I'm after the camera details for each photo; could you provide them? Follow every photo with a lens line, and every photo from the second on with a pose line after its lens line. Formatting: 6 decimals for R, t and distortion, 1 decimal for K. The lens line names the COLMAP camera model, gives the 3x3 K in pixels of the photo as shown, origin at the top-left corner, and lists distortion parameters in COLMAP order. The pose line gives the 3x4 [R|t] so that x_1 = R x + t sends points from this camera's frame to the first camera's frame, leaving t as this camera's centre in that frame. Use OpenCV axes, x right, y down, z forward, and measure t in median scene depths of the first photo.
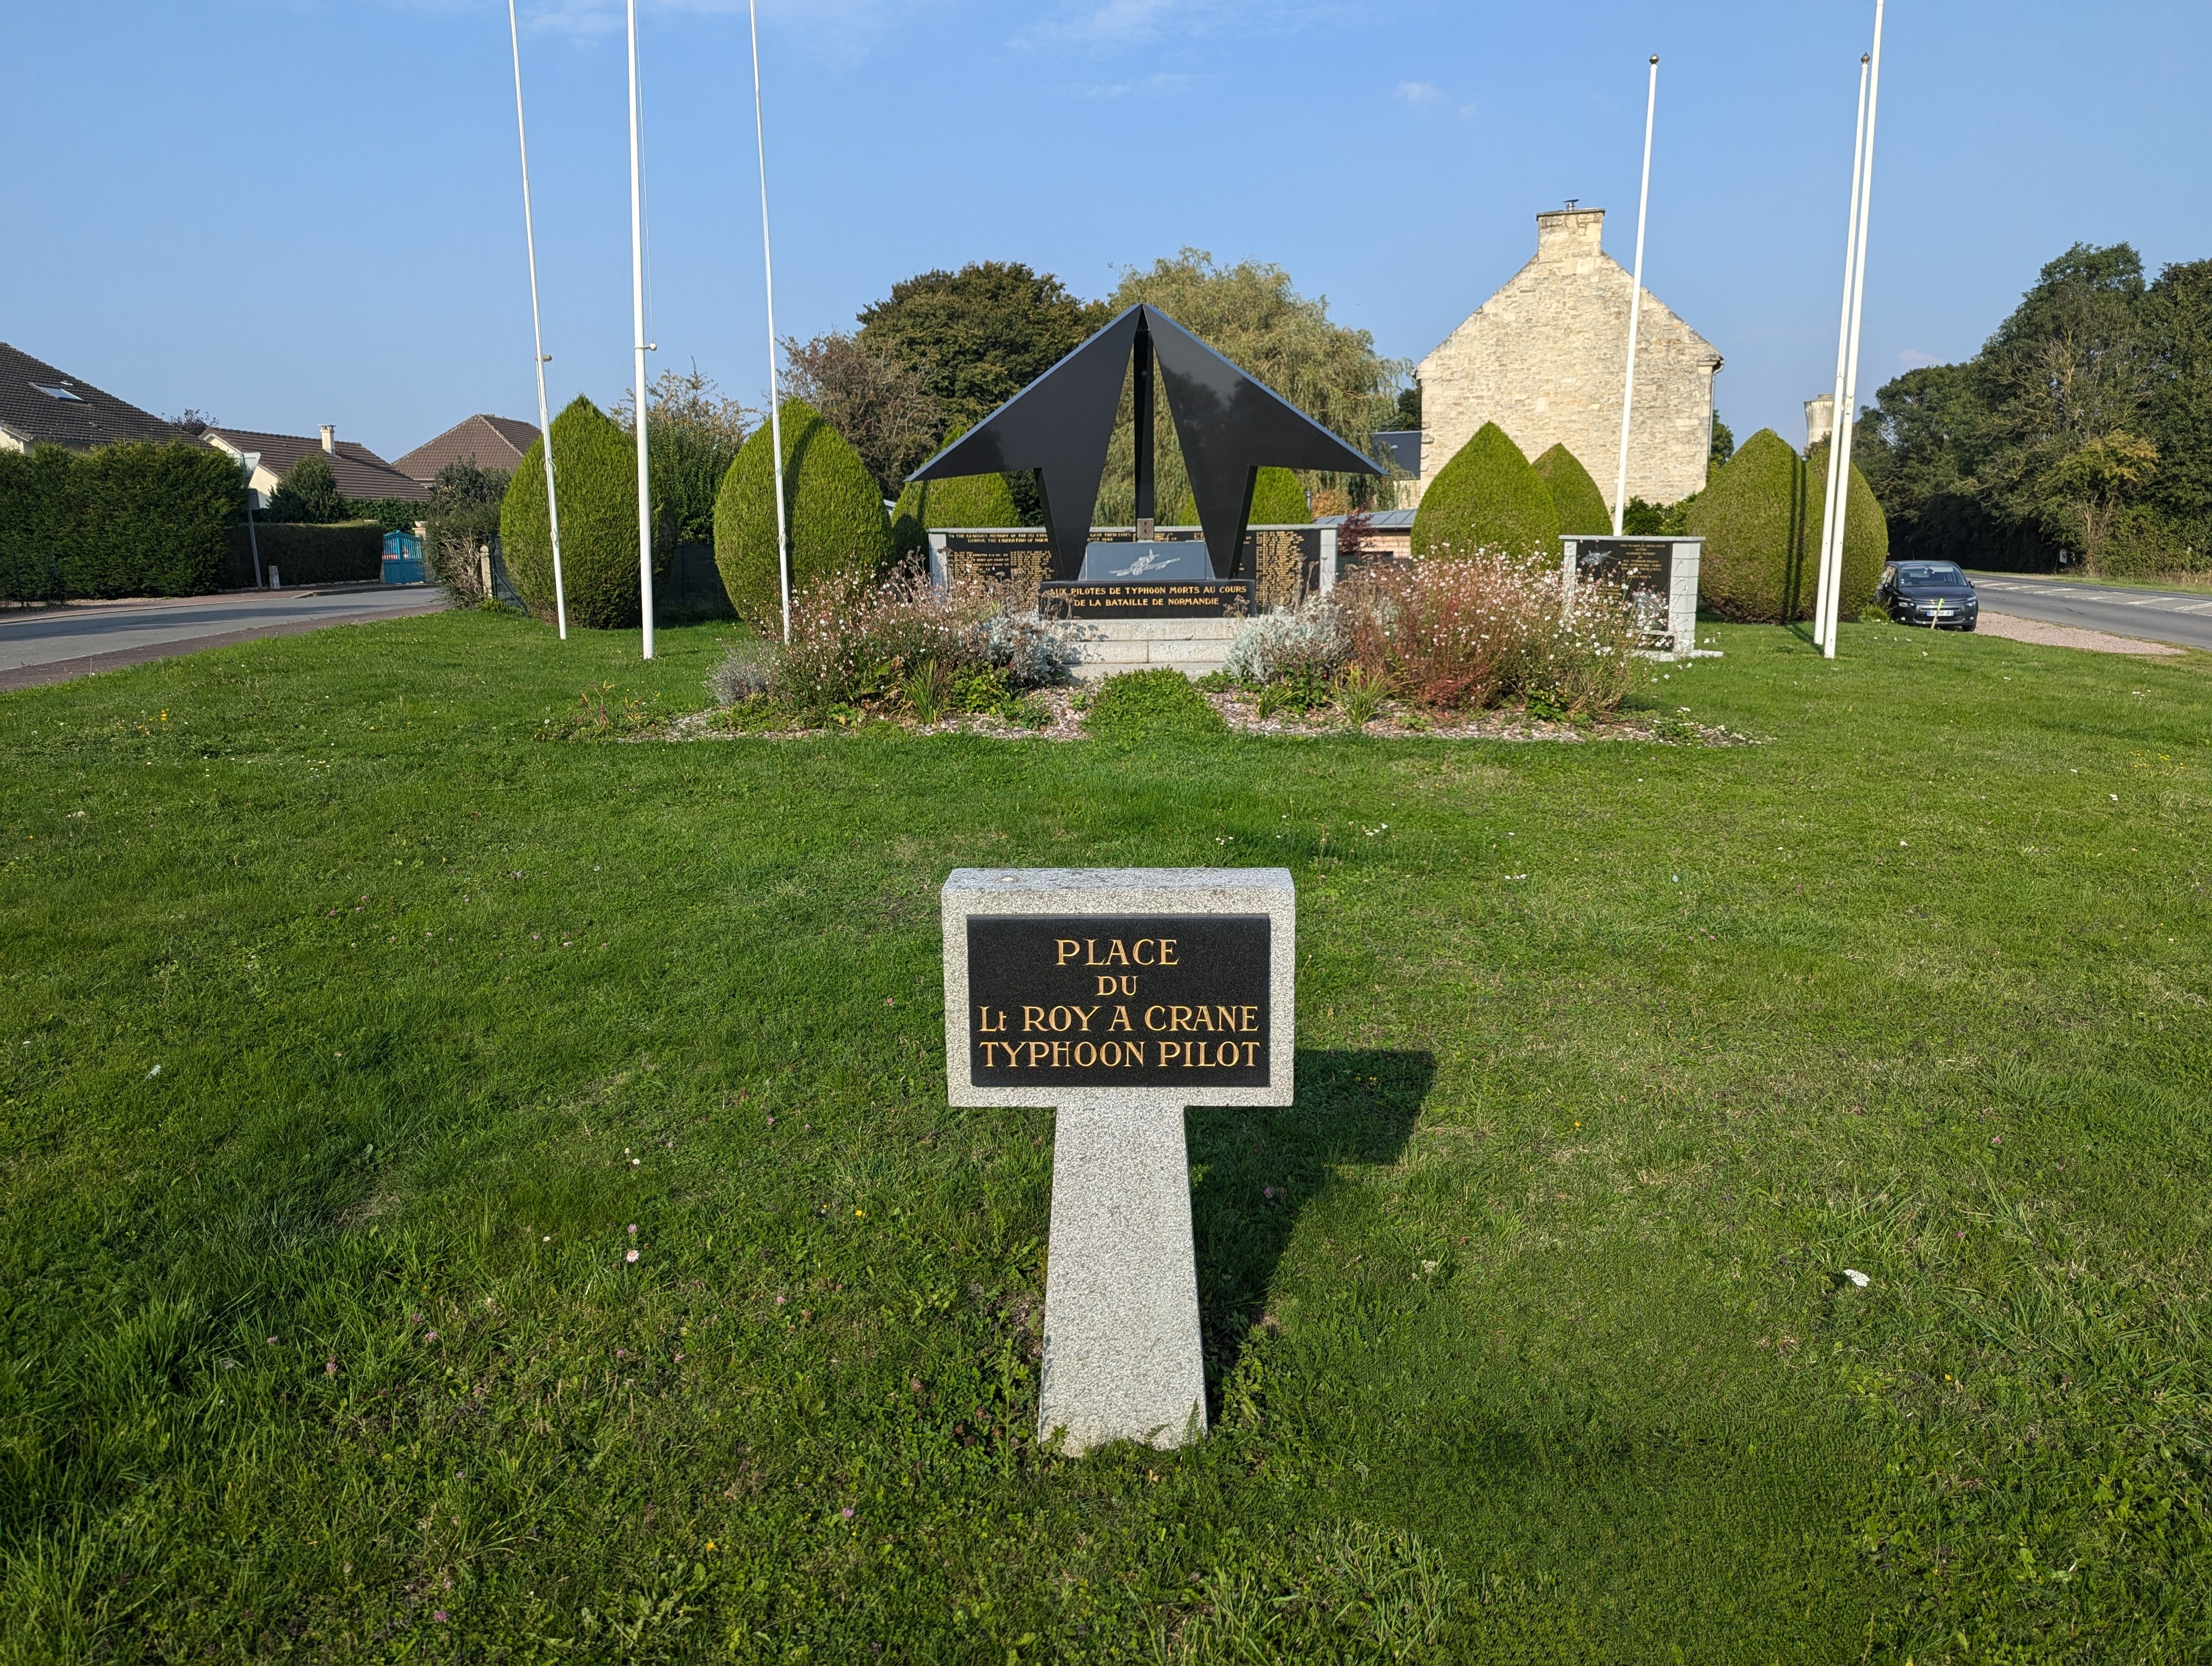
lens RADIAL K [[1583.1, 0, 1105.1], [0, 1583.1, 835.8], [0, 0, 1]] dist [0.032912, -0.015173]
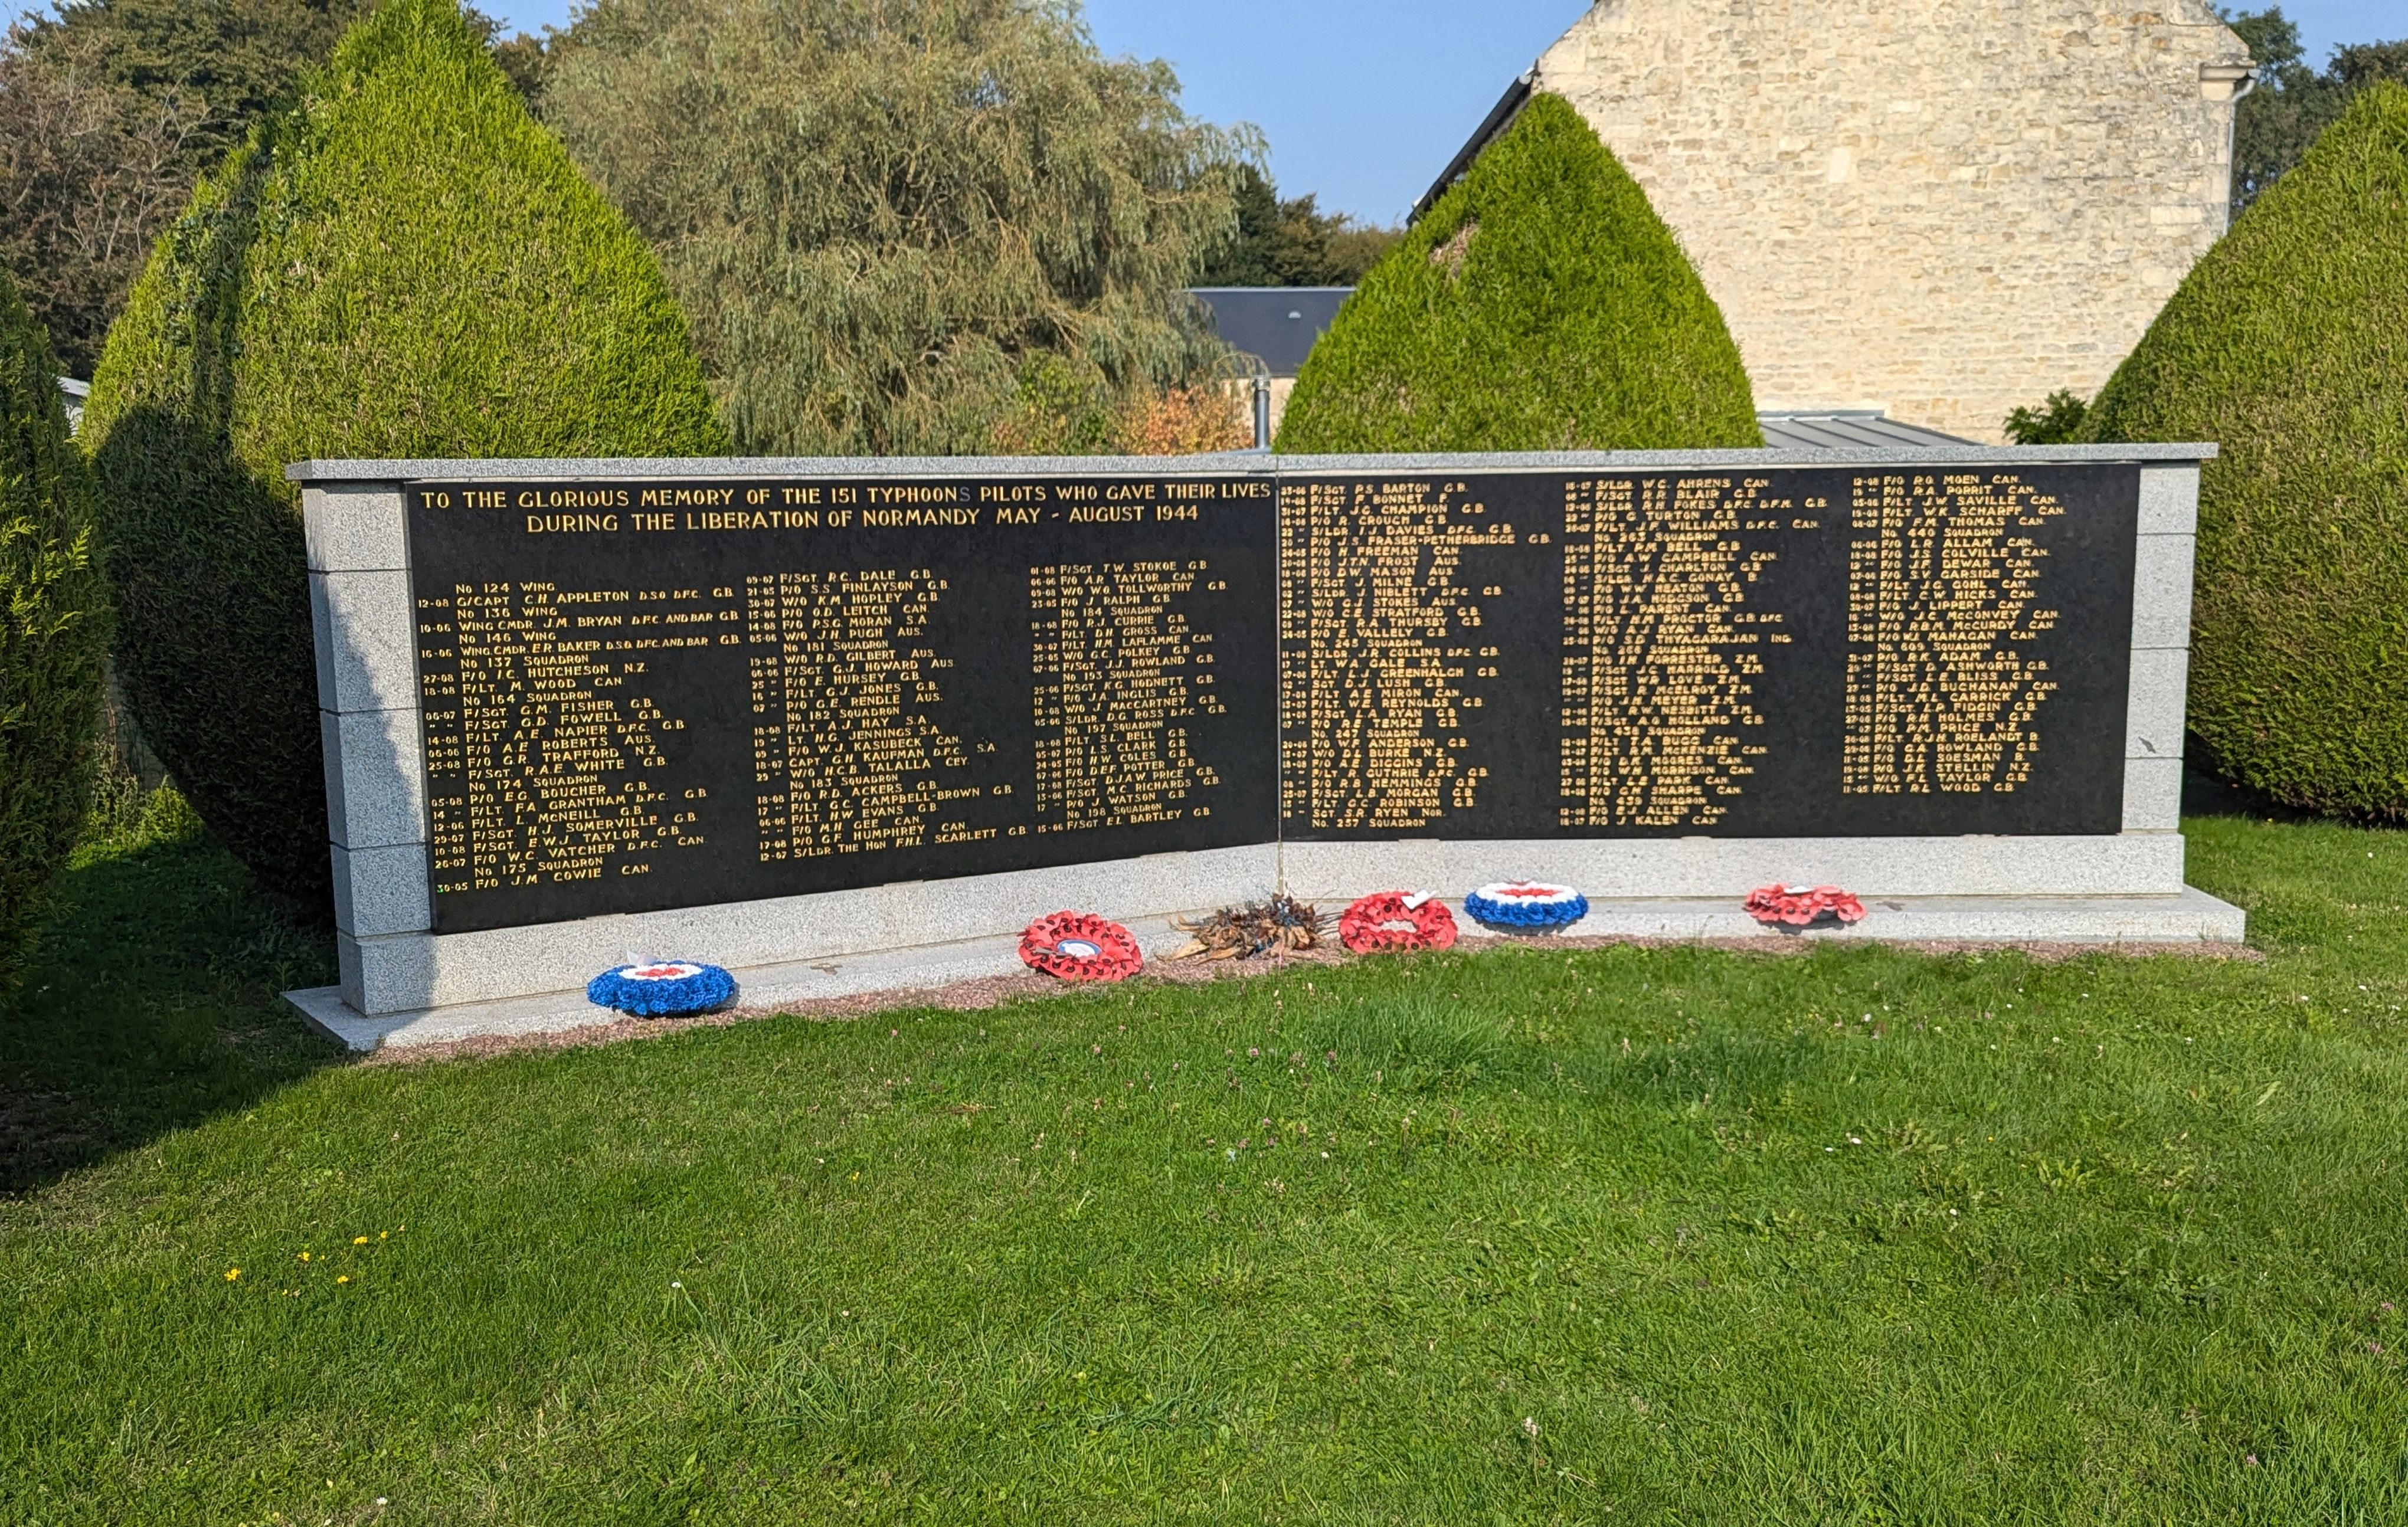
lens RADIAL K [[2503.3, 0, 1217.6], [0, 2503.3, 783.7], [0, 0, 1]] dist [0.079148, 0.000000]
pose [[0.962269, -0.031417, 0.270282, -0.057672], [0.049150, 0.997042, -0.059092, -0.085308], [-0.267626, 0.070146, 0.960966, 0.441867]]
